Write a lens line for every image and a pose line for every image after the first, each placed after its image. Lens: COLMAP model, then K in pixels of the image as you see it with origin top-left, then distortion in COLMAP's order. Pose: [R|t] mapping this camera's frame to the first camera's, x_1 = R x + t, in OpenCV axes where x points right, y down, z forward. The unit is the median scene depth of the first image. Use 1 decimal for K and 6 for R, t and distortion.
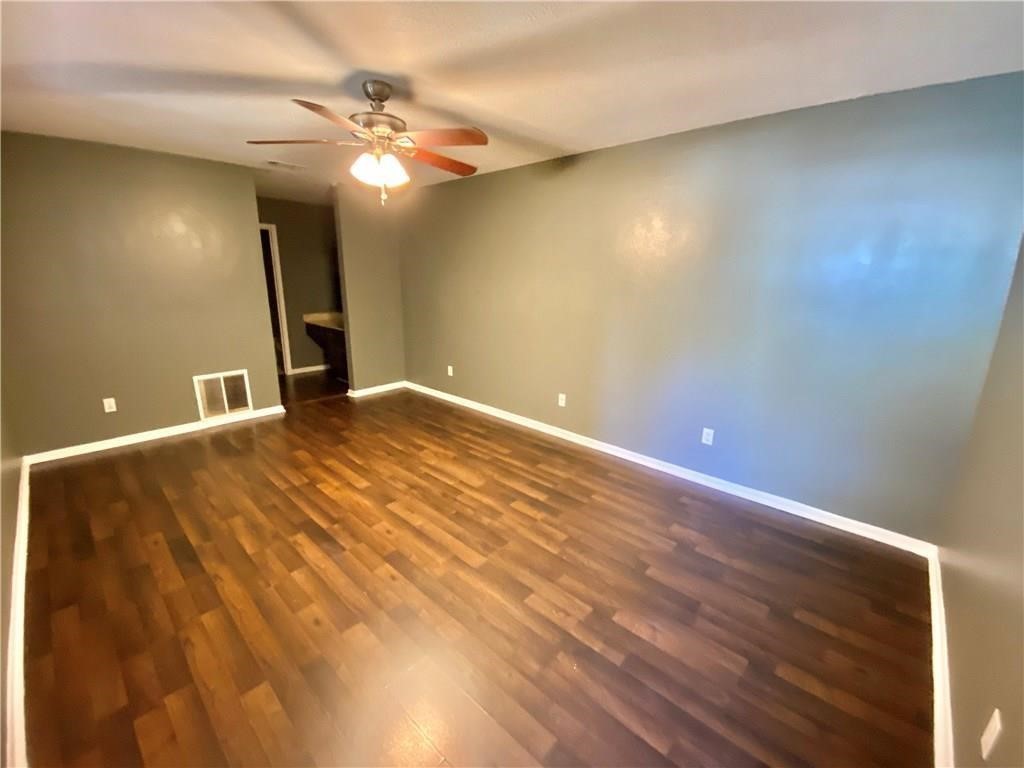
lens RADIAL K [[419.6, 0, 512.0], [0, 419.6, 384.0], [0, 0, 1]] dist [0.001075, -0.000046]
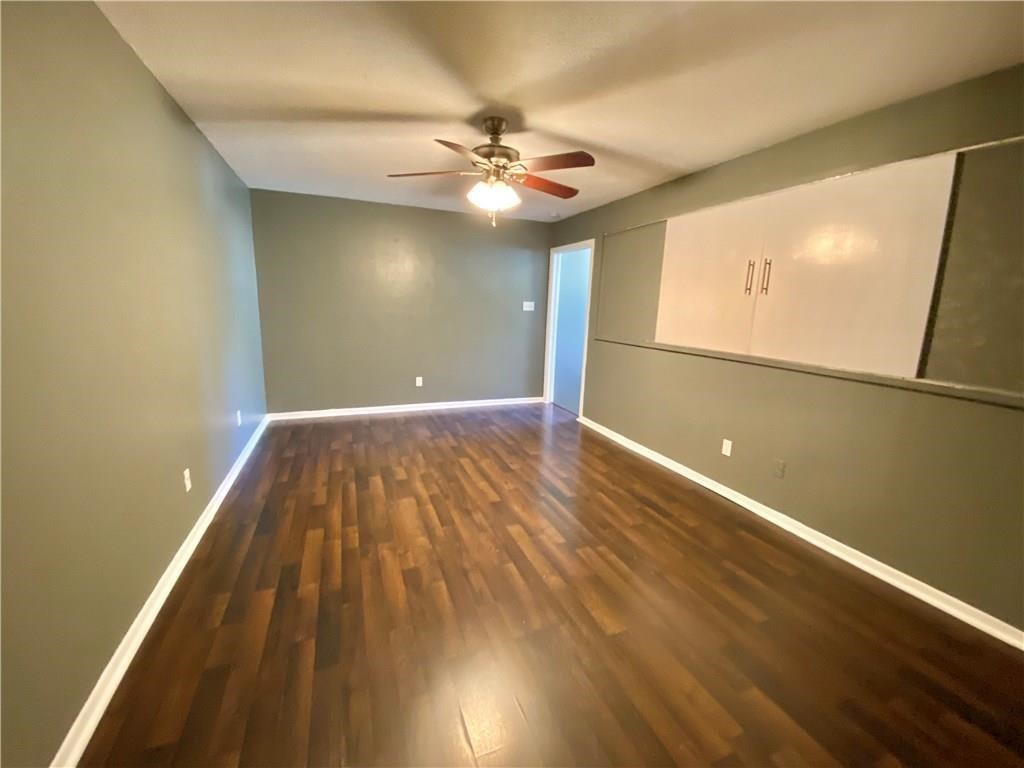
lens RADIAL K [[419.6, 0, 512.0], [0, 419.6, 384.0], [0, 0, 1]] dist [0.001075, -0.000046]
pose [[-0.900648, -0.131387, 0.414211, -0.689206], [0.059571, 0.906867, 0.417186, -0.407192], [-0.430448, 0.400412, -0.808941, 1.632000]]
